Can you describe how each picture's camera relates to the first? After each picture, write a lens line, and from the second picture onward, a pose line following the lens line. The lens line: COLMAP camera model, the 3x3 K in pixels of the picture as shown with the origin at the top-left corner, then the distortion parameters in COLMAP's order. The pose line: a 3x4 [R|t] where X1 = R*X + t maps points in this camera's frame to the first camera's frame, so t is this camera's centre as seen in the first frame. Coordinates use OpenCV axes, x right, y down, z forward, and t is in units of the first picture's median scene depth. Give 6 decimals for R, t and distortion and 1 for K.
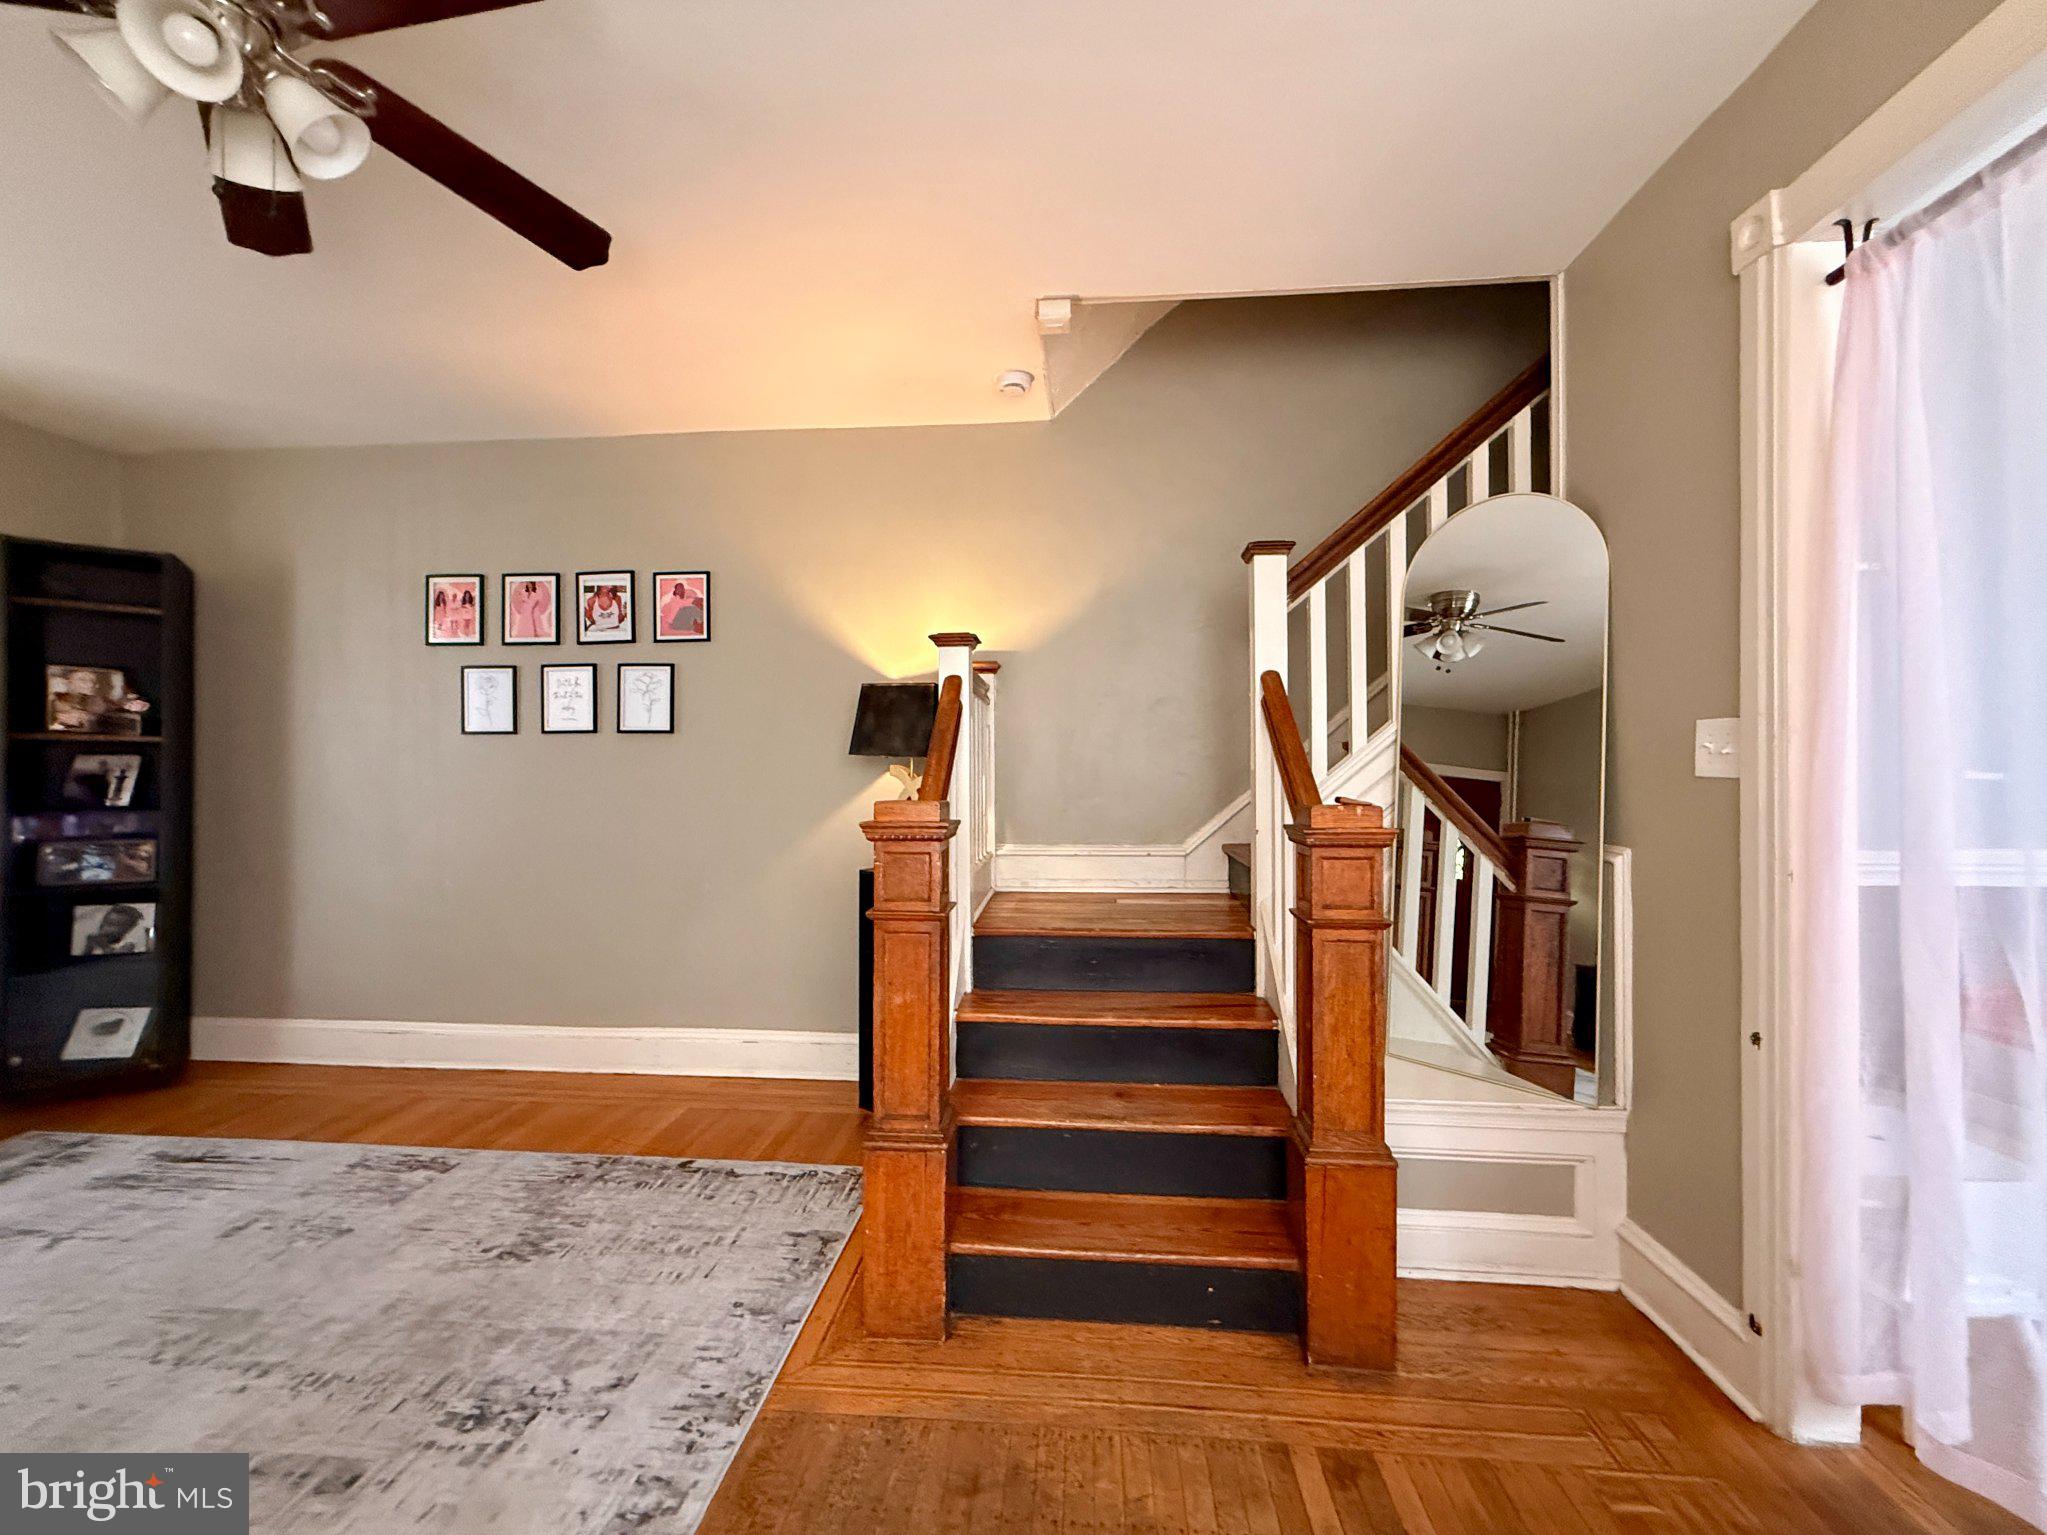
lens RADIAL K [[829.0, 0, 1019.4], [0, 829.0, 769.0], [0, 0, 1]] dist [-0.000493, 0.000080]
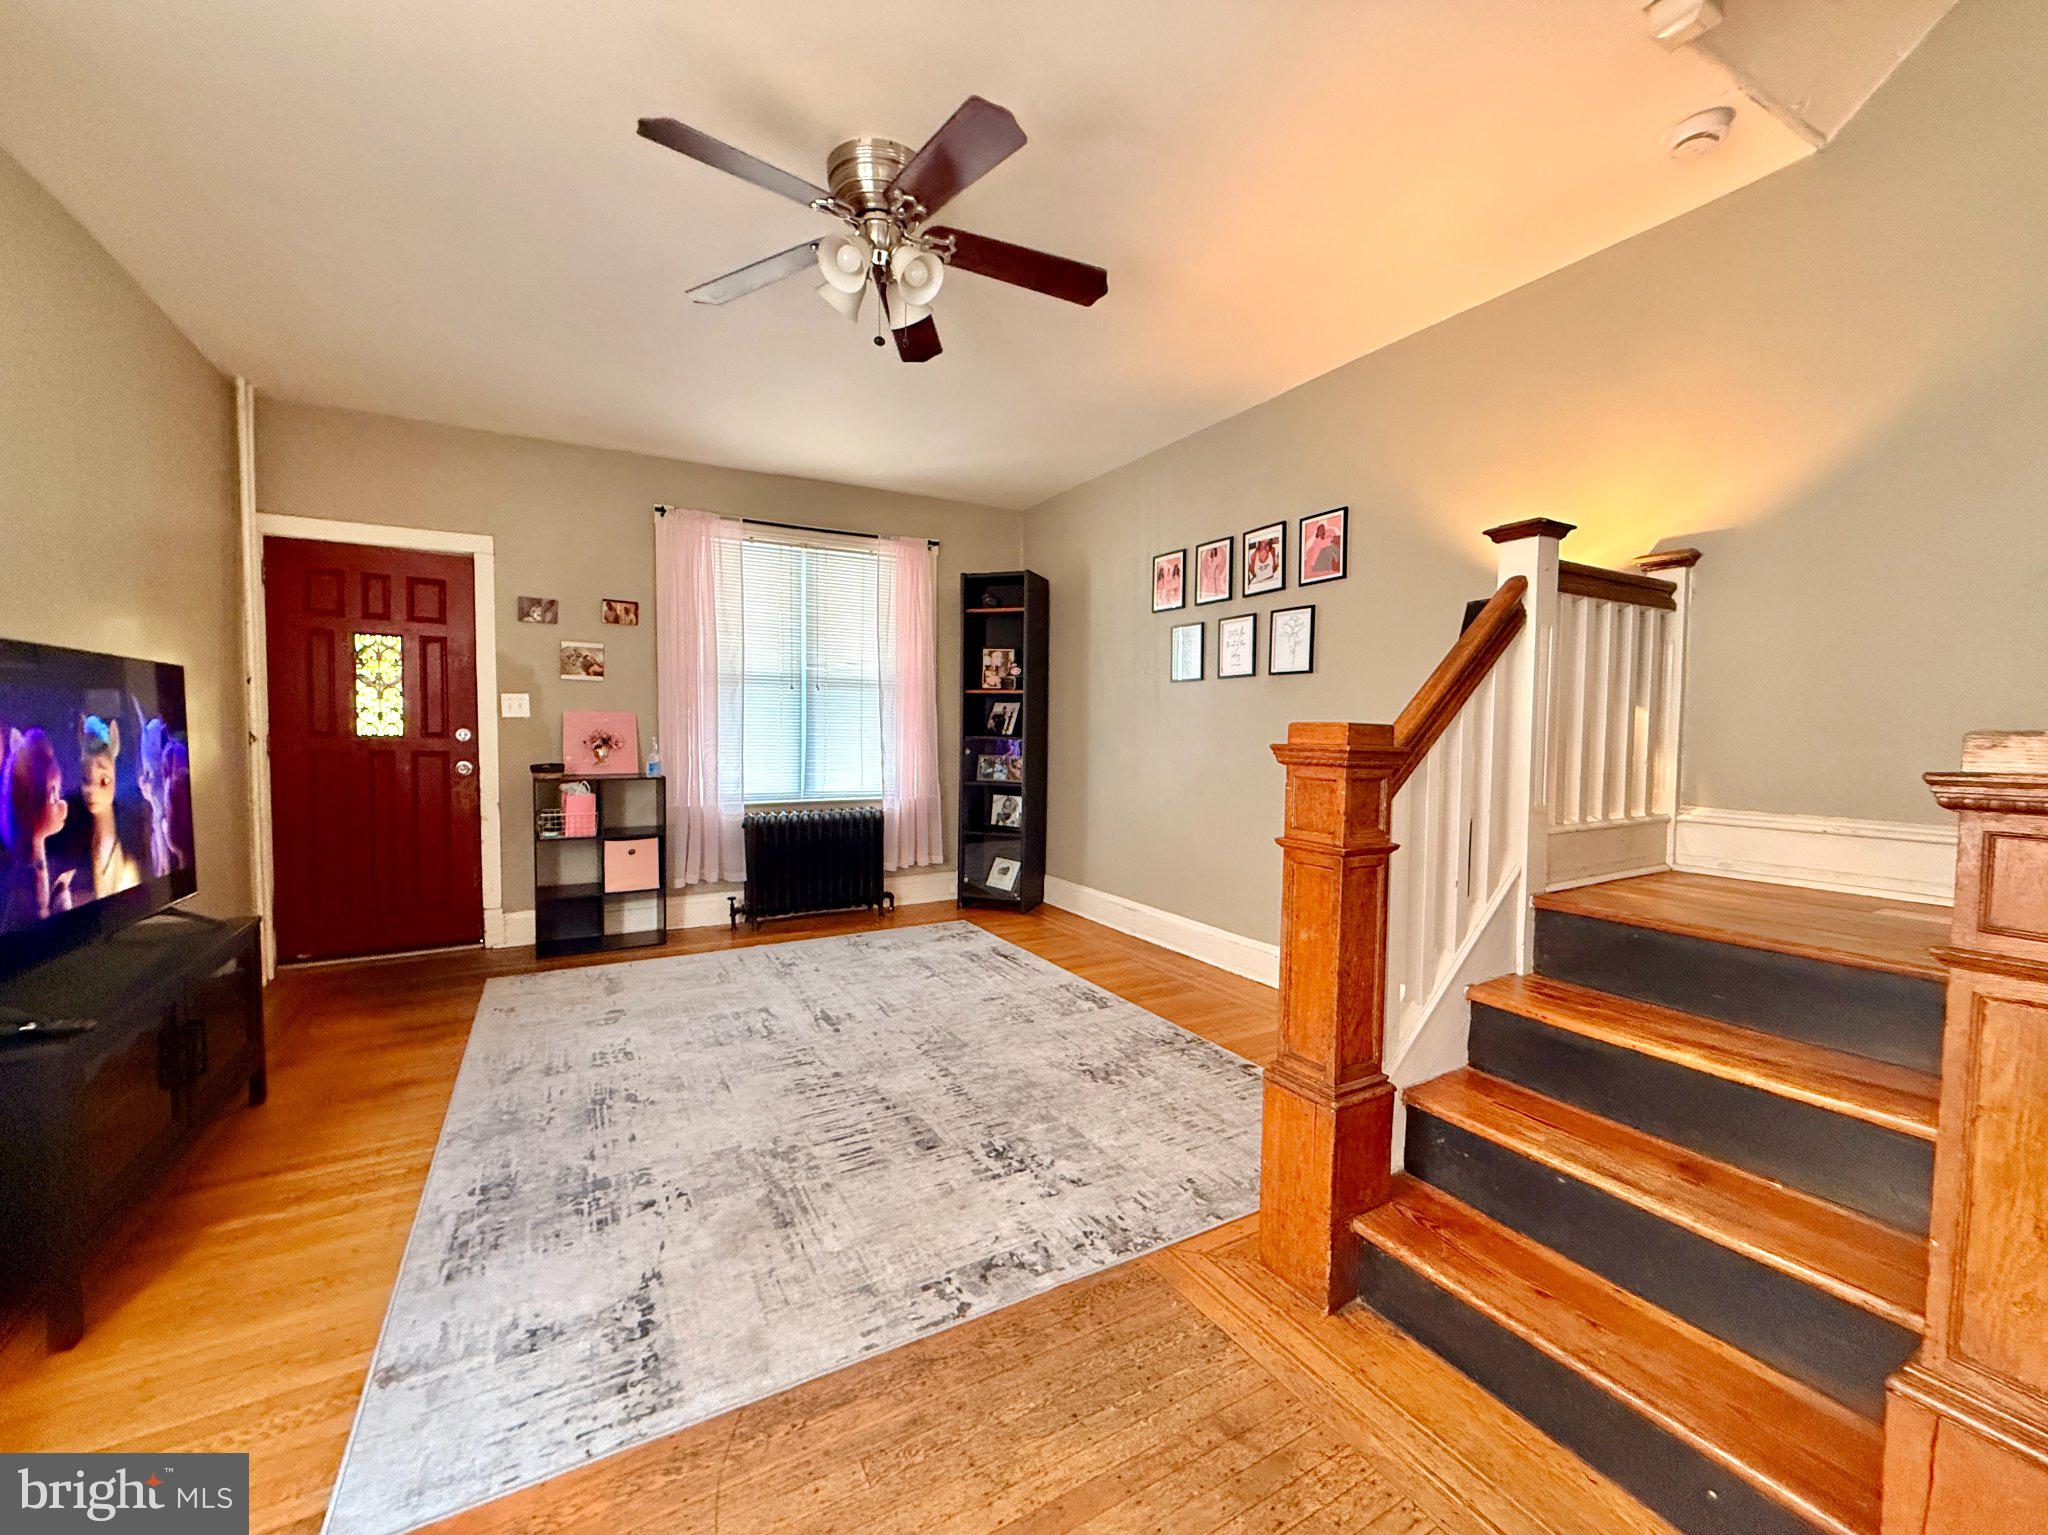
lens RADIAL K [[823.0, 0, 1020.0], [0, 823.0, 770.3], [0, 0, 1]] dist [-0.000534, 0.000120]
pose [[0.561585, 0.050929, -0.825850, 0.292736], [-0.008347, 0.998402, 0.055894, 0.030007], [0.827377, -0.024495, 0.561113, 0.151431]]
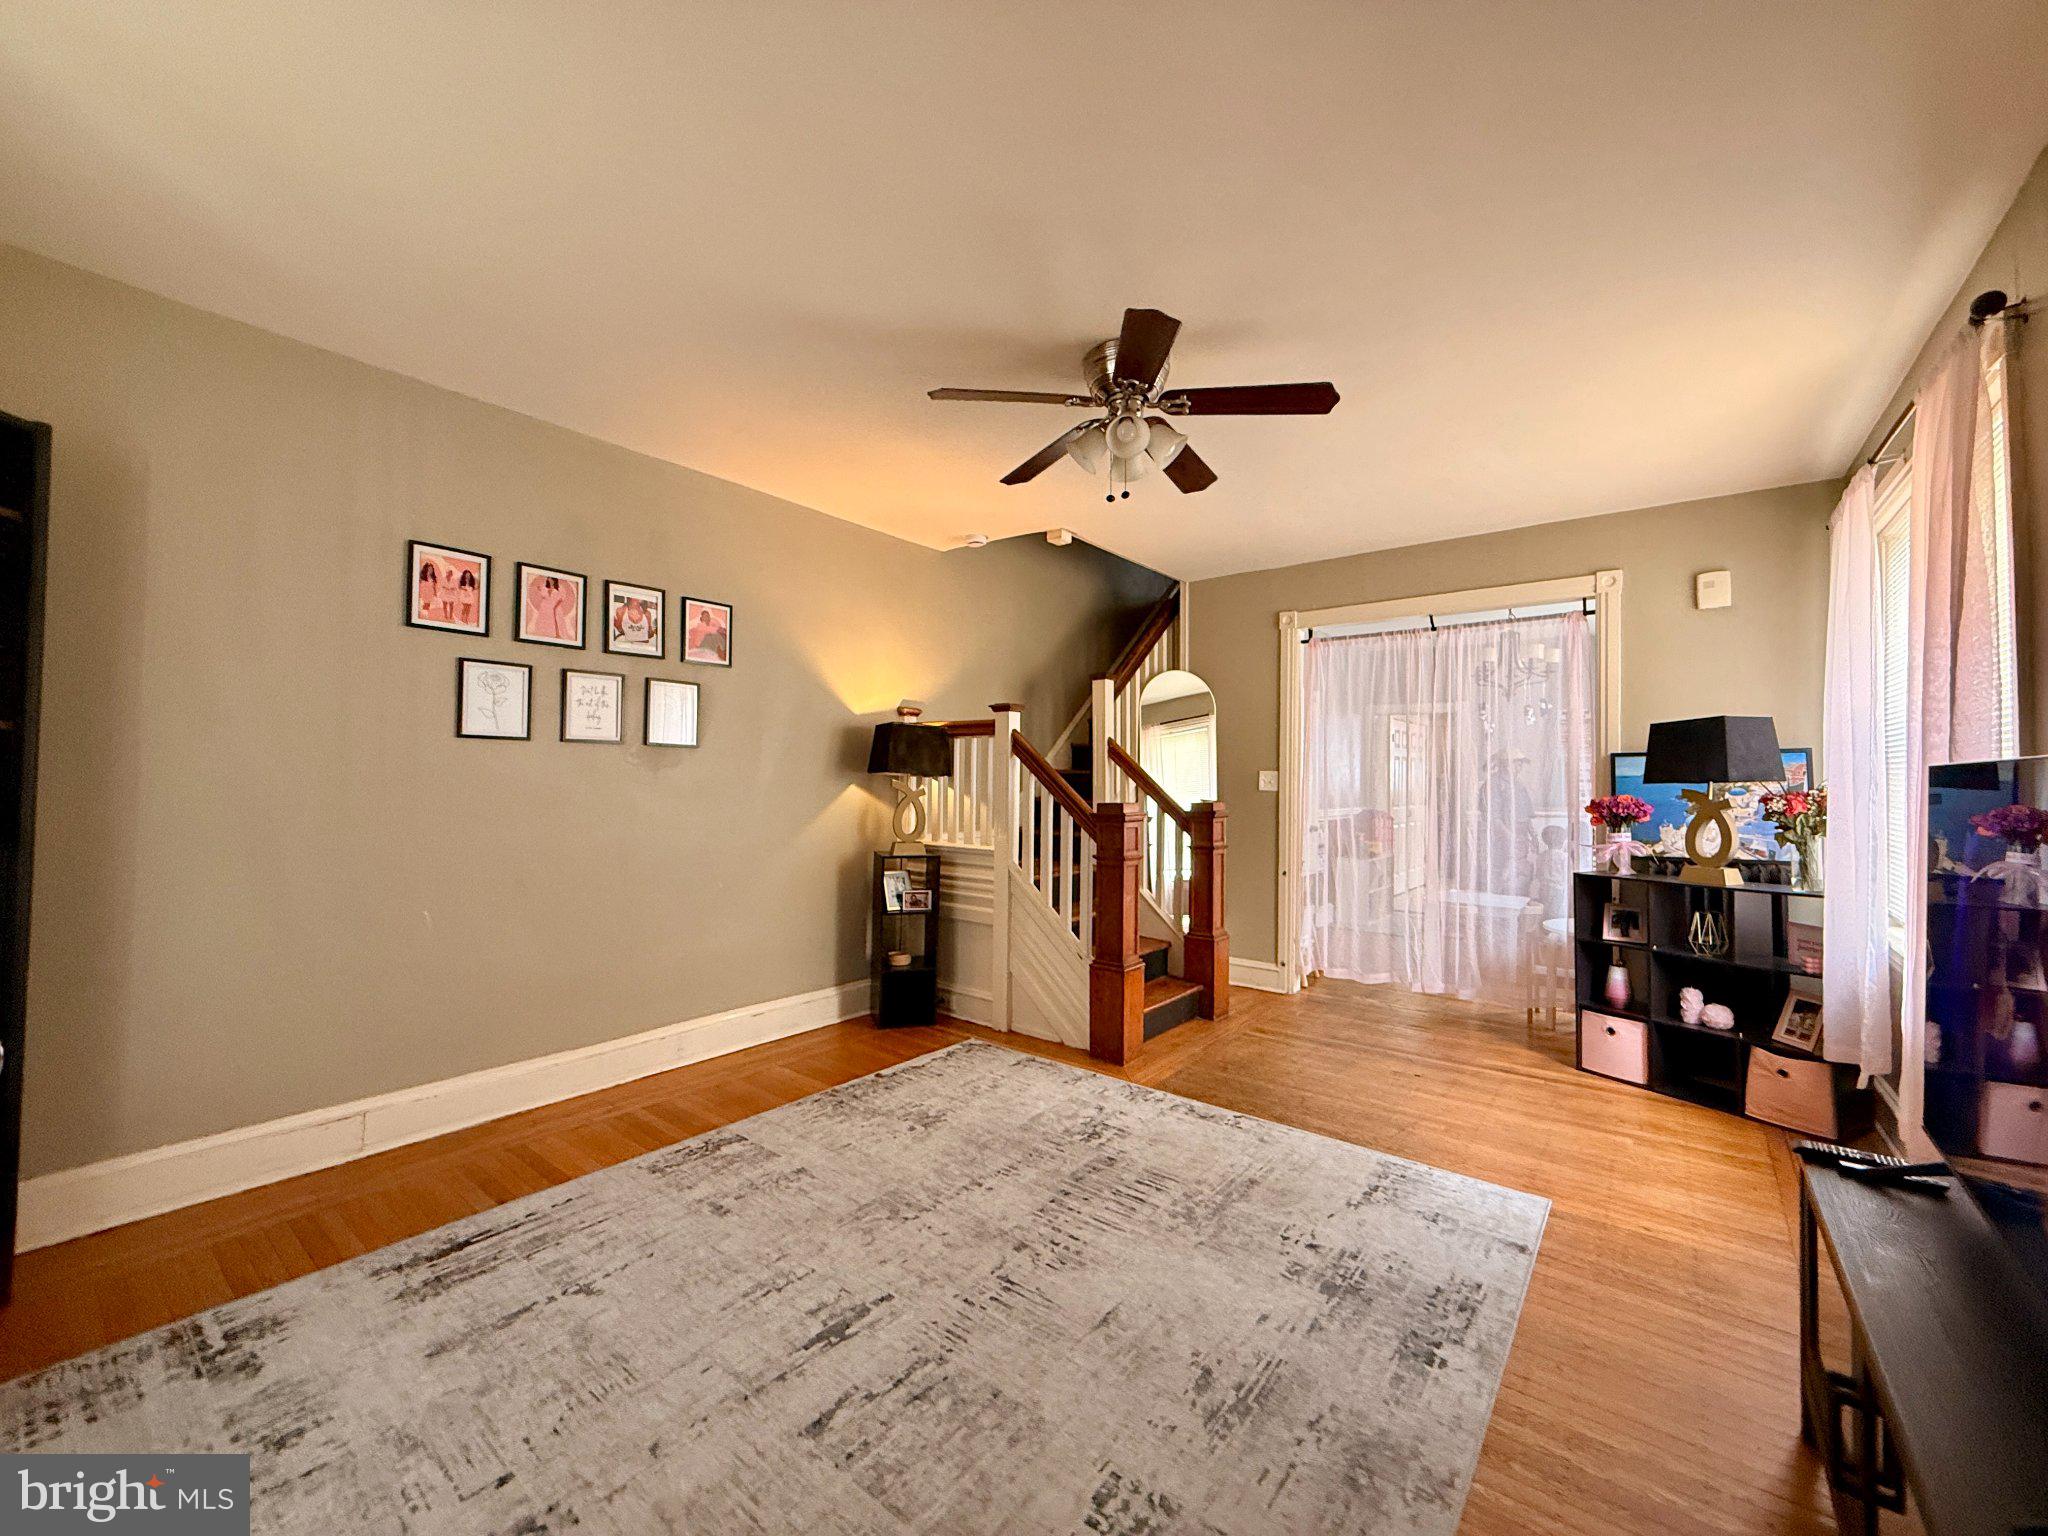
lens RADIAL K [[817.4, 0, 1020.6], [0, 817.4, 769.3], [0, 0, 1]] dist [-0.000621, 0.000342]
pose [[0.551515, 0.018975, 0.833949, -1.358743], [-0.015375, 0.999803, -0.012581, -0.009698], [-0.834023, -0.005884, 0.551698, 0.071283]]
